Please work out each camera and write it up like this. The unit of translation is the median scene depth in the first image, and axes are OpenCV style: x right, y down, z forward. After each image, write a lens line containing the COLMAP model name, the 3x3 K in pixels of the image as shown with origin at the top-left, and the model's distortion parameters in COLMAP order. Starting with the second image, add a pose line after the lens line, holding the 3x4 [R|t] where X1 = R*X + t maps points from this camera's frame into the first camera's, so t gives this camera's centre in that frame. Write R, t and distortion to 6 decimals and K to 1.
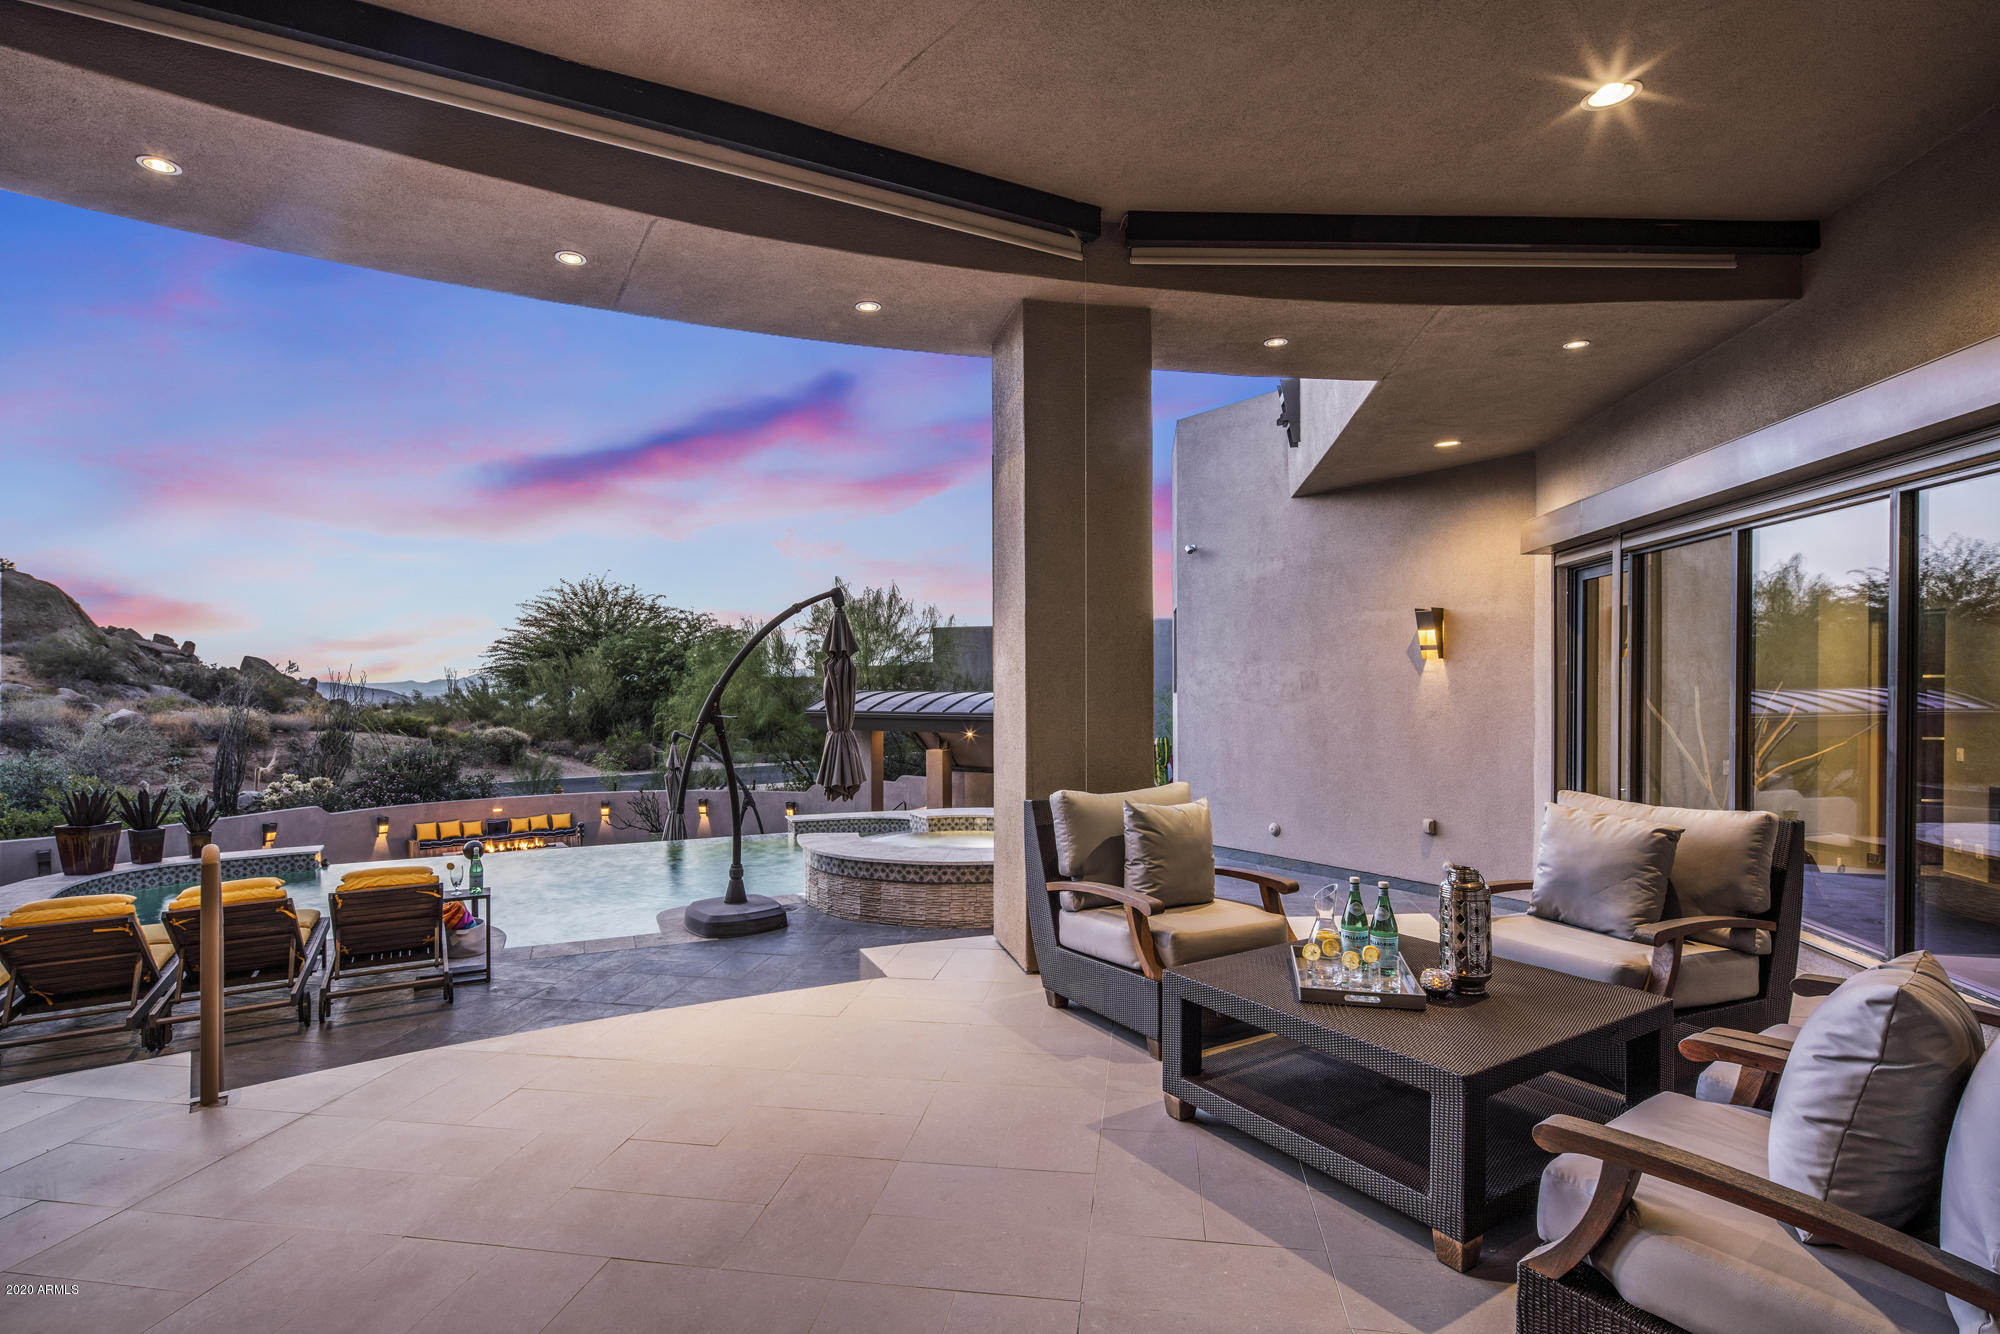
lens RADIAL K [[990.1, 0, 986.1], [0, 990.1, 689.1], [0, 0, 1]] dist [0.000599, -0.001101]
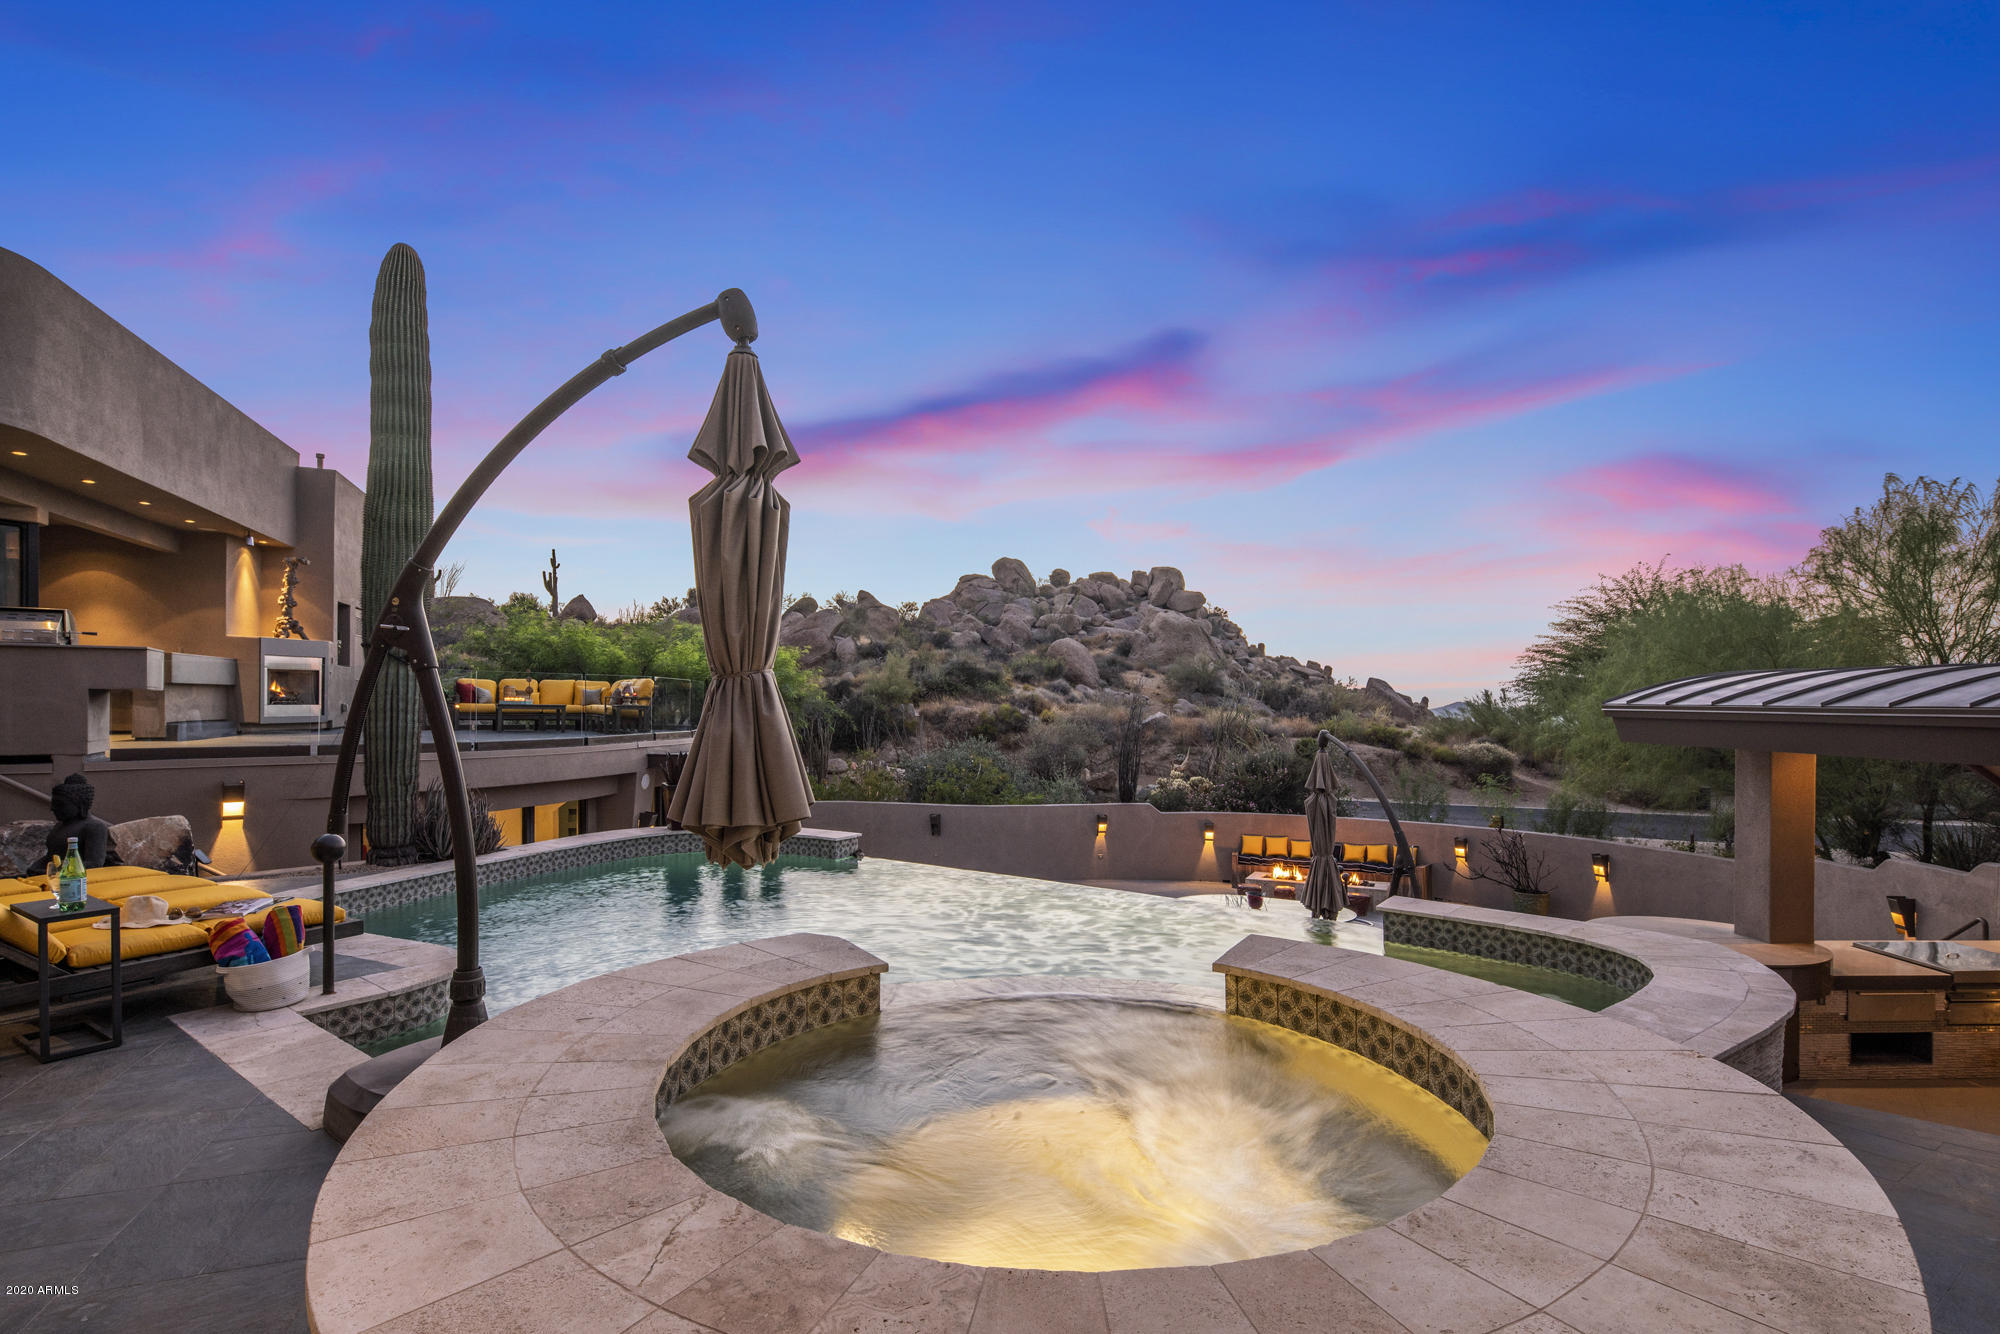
lens RADIAL K [[990.1, 0, 986.1], [0, 990.1, 689.1], [0, 0, 1]] dist [0.000599, -0.001101]
pose [[0.500618, -0.002873, -0.865663, 0.080937], [-0.018294, 0.999736, -0.013897, 0.019140], [0.865475, 0.022793, 0.500434, 0.326719]]
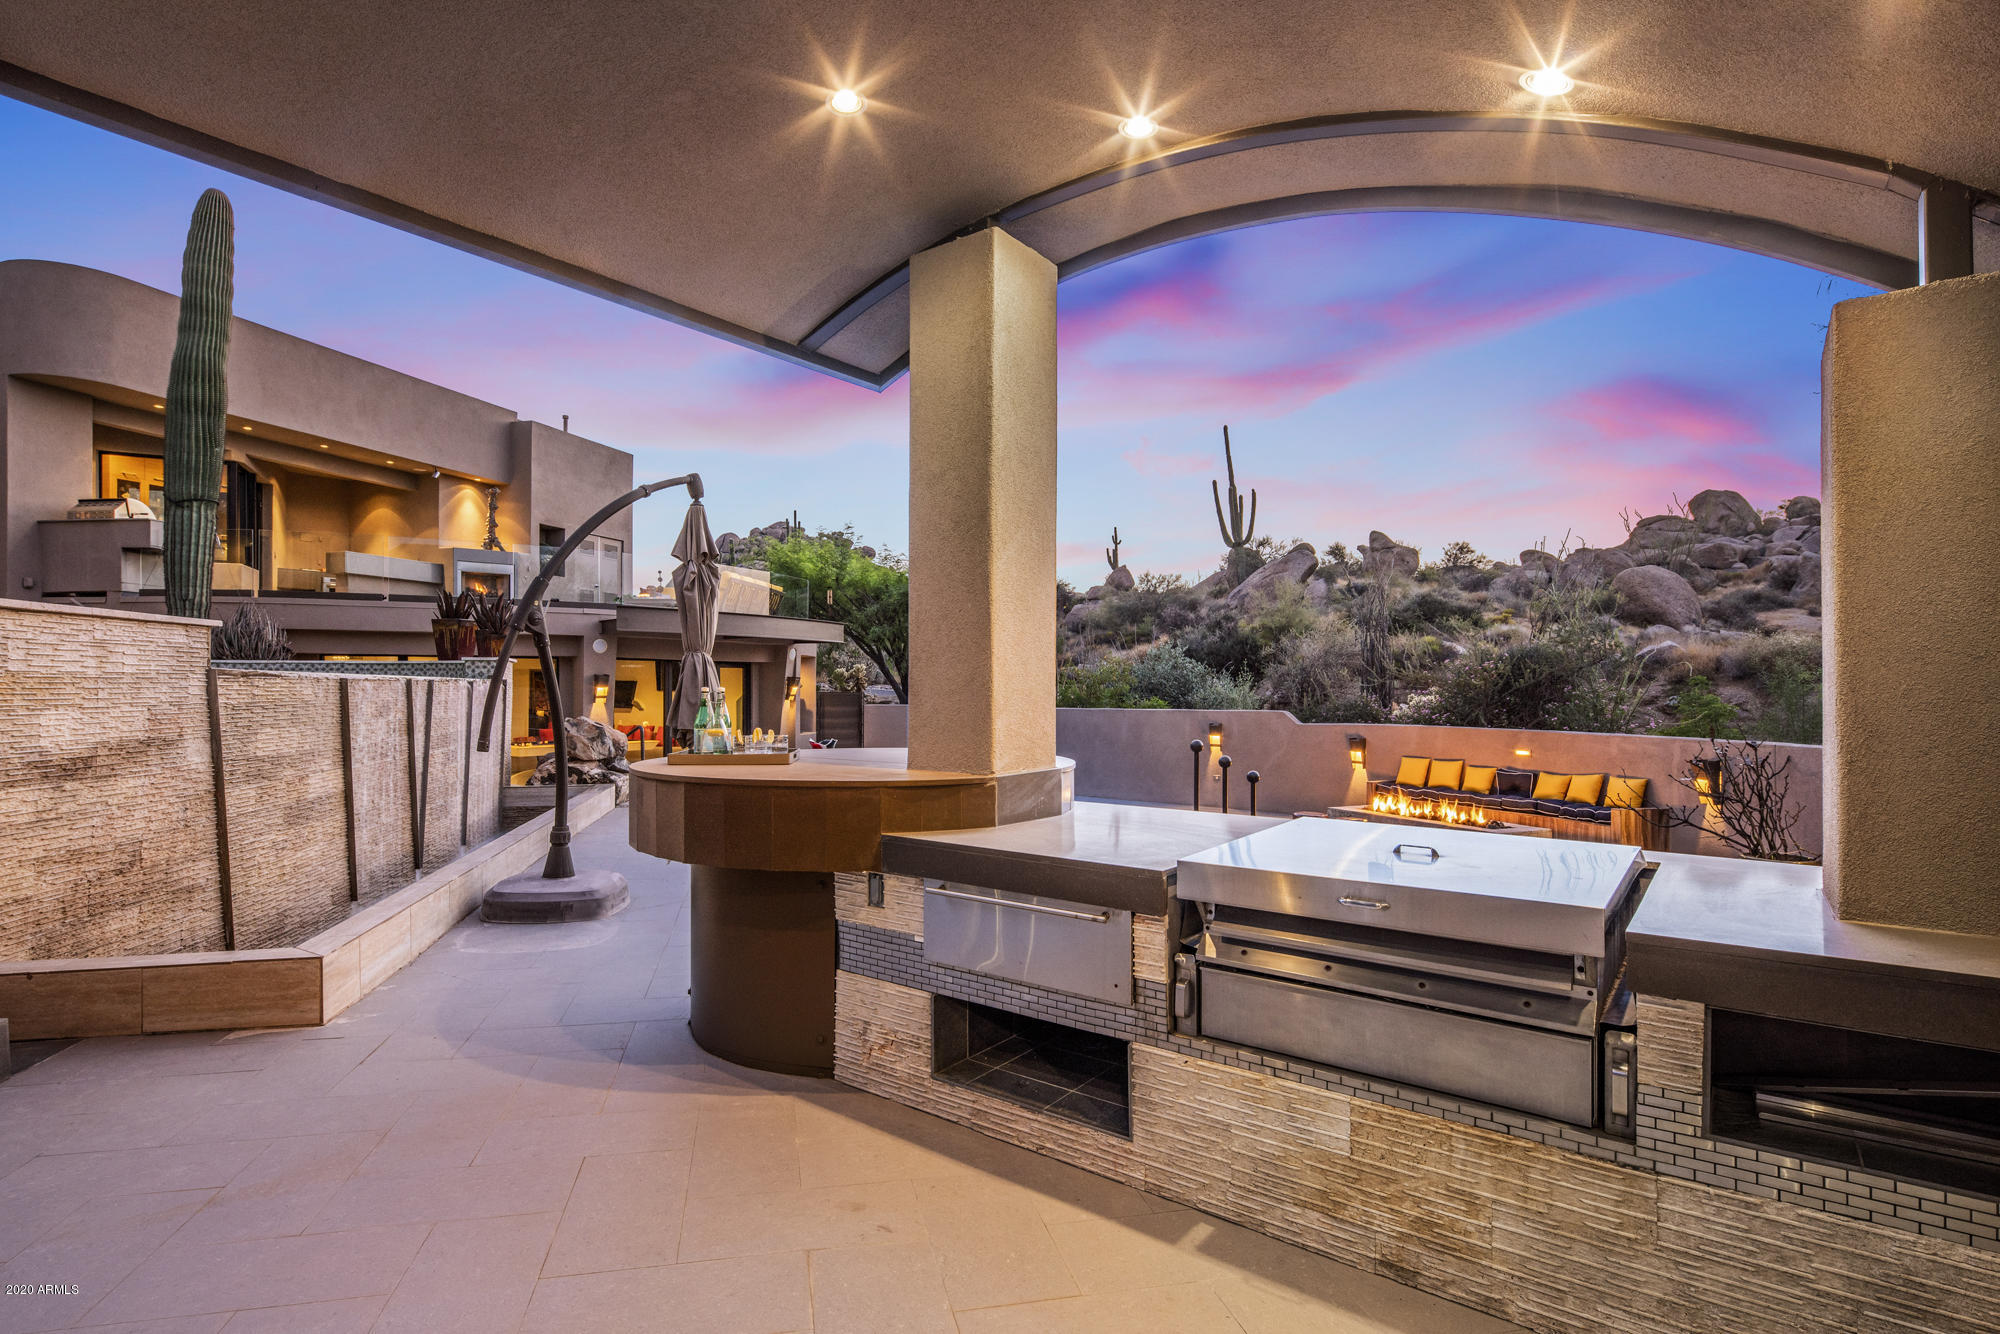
lens RADIAL K [[990.1, 0, 986.1], [0, 990.1, 689.1], [0, 0, 1]] dist [0.000599, -0.001101]
pose [[-0.162420, 0.002621, -0.986718, 0.057584], [-0.016615, 0.999847, 0.005391, 0.090268], [0.986582, 0.017270, -0.162352, 0.800354]]
